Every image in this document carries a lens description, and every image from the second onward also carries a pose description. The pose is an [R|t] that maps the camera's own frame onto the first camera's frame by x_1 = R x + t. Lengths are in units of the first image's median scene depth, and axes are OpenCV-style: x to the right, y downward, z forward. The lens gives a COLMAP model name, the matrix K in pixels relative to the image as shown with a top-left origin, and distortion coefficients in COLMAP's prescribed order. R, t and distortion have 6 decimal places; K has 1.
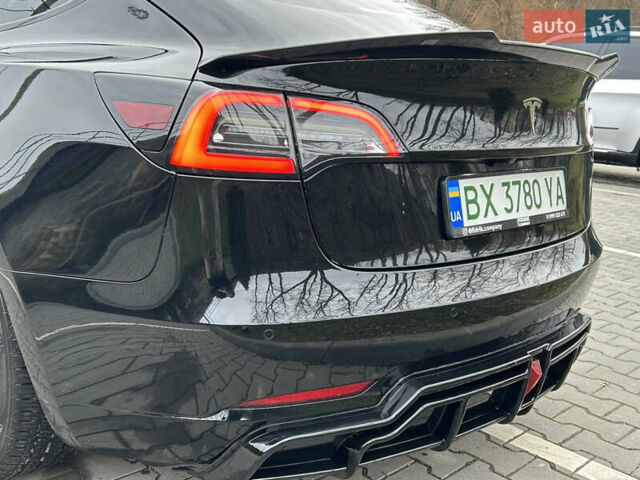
lens RADIAL K [[733.2, 0, 320.0], [0, 733.2, 240.0], [0, 0, 1]] dist [0.149454, -0.408443]
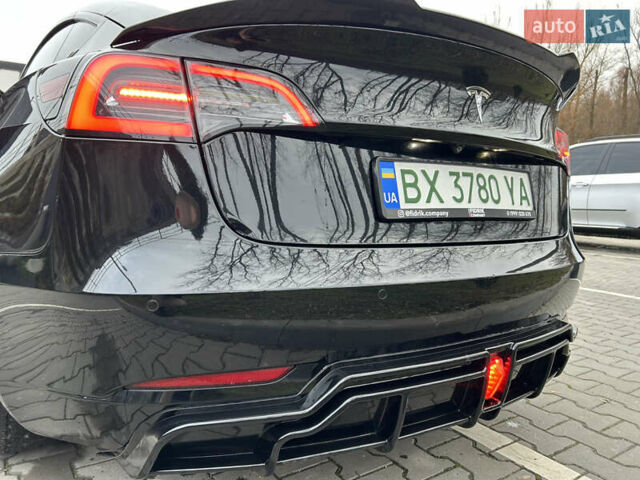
lens RADIAL K [[476.5, 0, 320.0], [0, 476.5, 240.0], [0, 0, 1]] dist [0.064233, -0.082480]
pose [[0.979650, -0.018487, -0.199860, 0.200855], [-0.008577, 0.990983, -0.133710, 0.098870], [0.200529, 0.132703, 0.970658, 0.350950]]
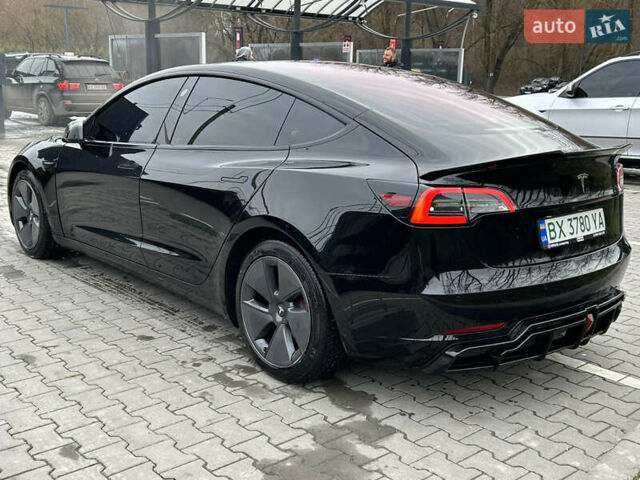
lens RADIAL K [[733.2, 0, 320.0], [0, 733.2, 240.0], [0, 0, 1]] dist [0.149454, -0.408443]
pose [[0.995891, -0.037181, -0.082577, -0.225549], [0.036825, 0.999305, -0.005839, -0.036006], [0.082737, 0.002774, 0.996568, -0.925611]]
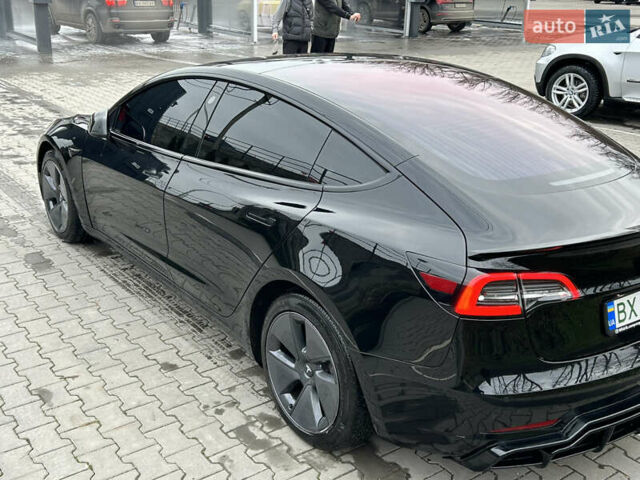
lens RADIAL K [[733.2, 0, 320.0], [0, 733.2, 240.0], [0, 0, 1]] dist [0.149454, -0.408443]
pose [[0.987722, 0.007696, -0.156030, -0.193468], [0.012087, 0.992027, 0.125444, -0.405561], [0.155752, -0.125790, 0.979754, -0.684636]]
